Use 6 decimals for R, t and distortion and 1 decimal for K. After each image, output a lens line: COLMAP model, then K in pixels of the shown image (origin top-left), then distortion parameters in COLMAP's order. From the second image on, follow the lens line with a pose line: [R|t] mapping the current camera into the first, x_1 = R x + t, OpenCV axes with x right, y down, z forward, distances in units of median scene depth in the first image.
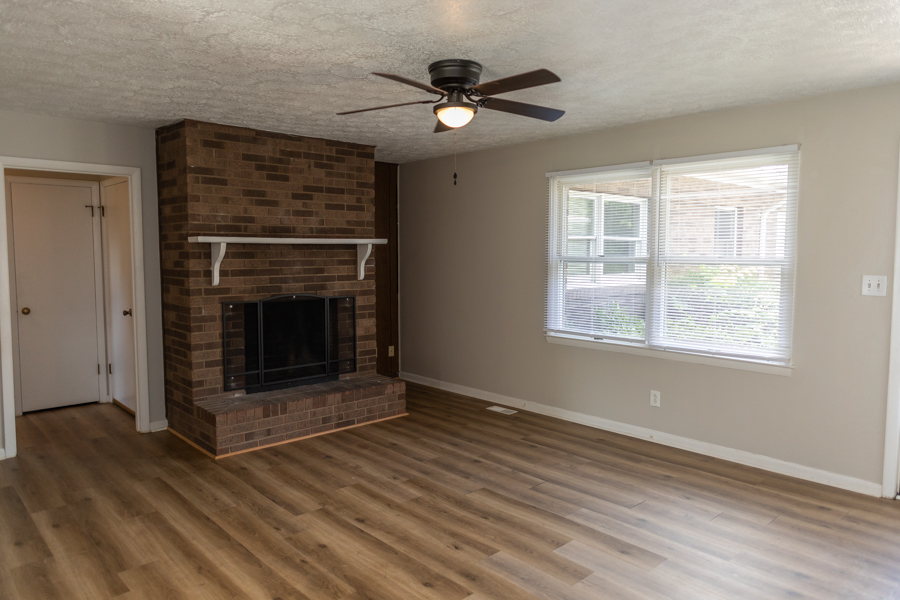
lens RADIAL K [[610.7, 0, 450.0], [0, 610.7, 300.0], [0, 0, 1]] dist [0.000332, -0.002439]
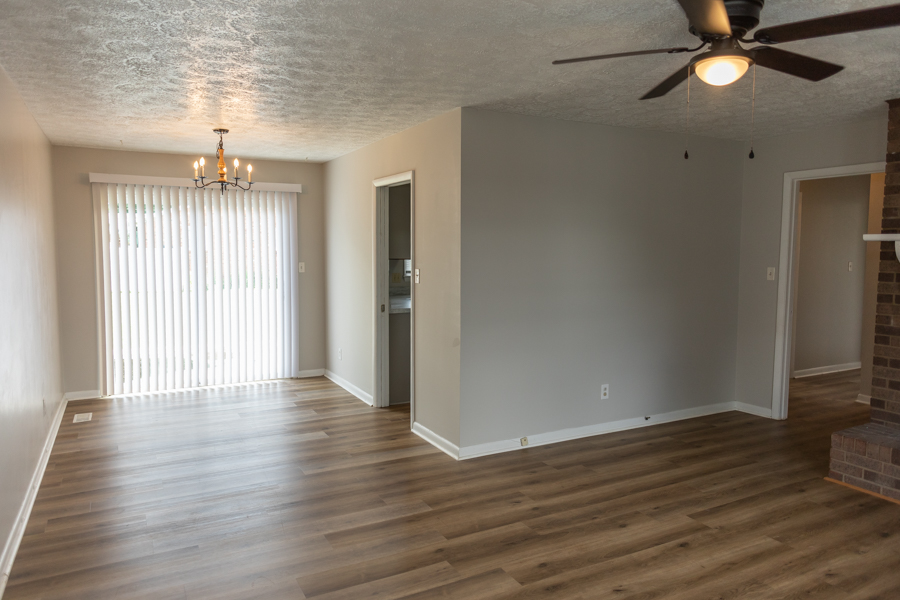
lens RADIAL K [[610.7, 0, 450.0], [0, 610.7, 300.0], [0, 0, 1]] dist [0.000332, -0.002439]
pose [[-0.254054, 0.080146, -0.963864, 0.761382], [-0.081215, 0.991273, 0.103832, -0.066118], [0.963774, 0.104659, -0.245328, 0.815684]]
